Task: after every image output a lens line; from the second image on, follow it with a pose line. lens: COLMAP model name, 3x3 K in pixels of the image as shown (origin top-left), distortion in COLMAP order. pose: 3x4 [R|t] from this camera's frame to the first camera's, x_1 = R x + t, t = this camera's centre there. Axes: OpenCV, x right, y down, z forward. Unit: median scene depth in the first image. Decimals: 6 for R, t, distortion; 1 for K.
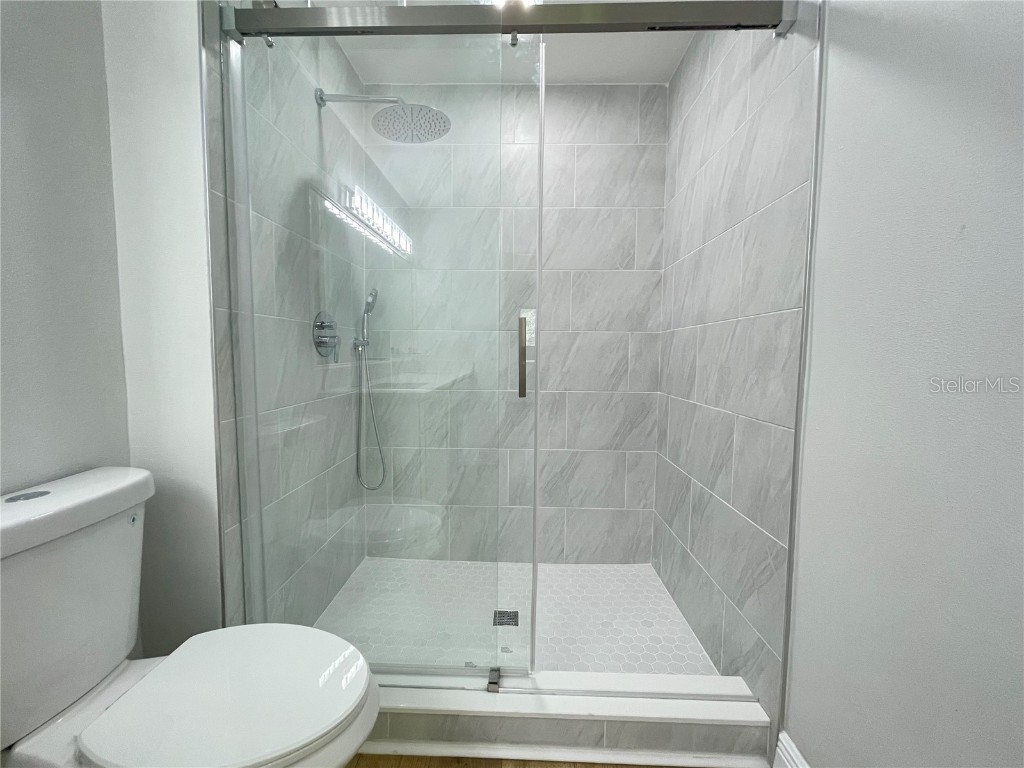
lens RADIAL K [[410.8, 0, 512.0], [0, 410.8, 383.5], [0, 0, 1]] dist [-0.001404, -0.001386]
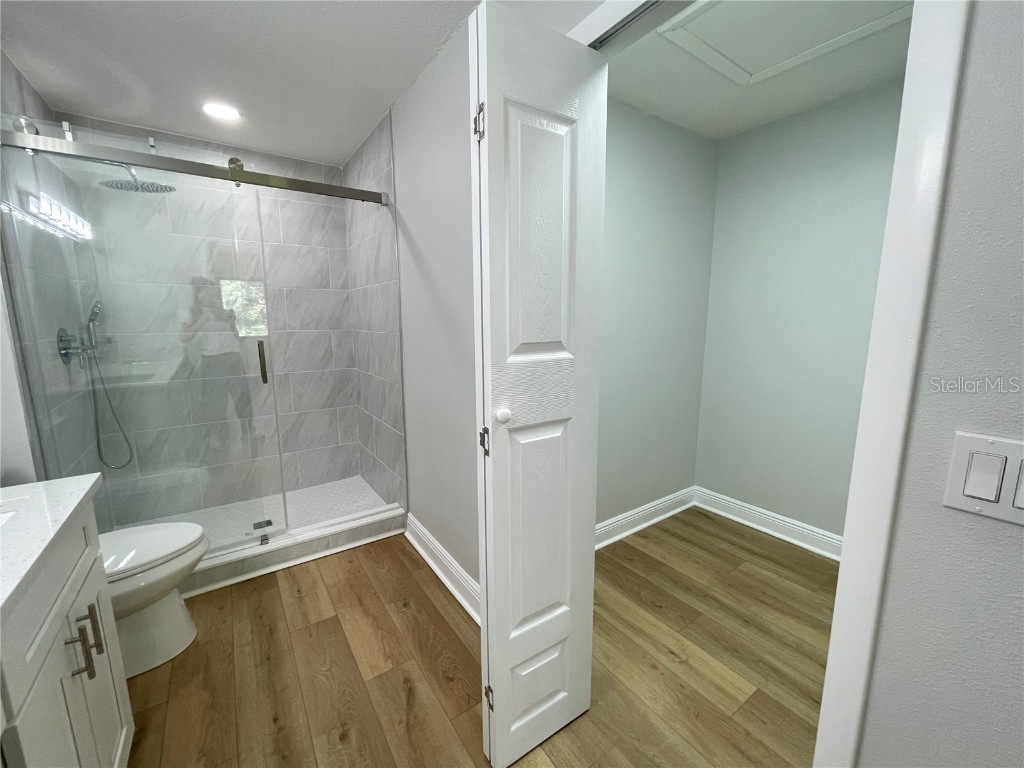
lens RADIAL K [[410.8, 0, 509.8], [0, 410.8, 383.2], [0, 0, 1]] dist [-0.001404, -0.001386]
pose [[0.802738, -0.104792, 0.587052, -0.098148], [0.050361, 0.992835, 0.108363, -0.062532], [-0.594201, -0.057422, 0.802264, -0.631791]]
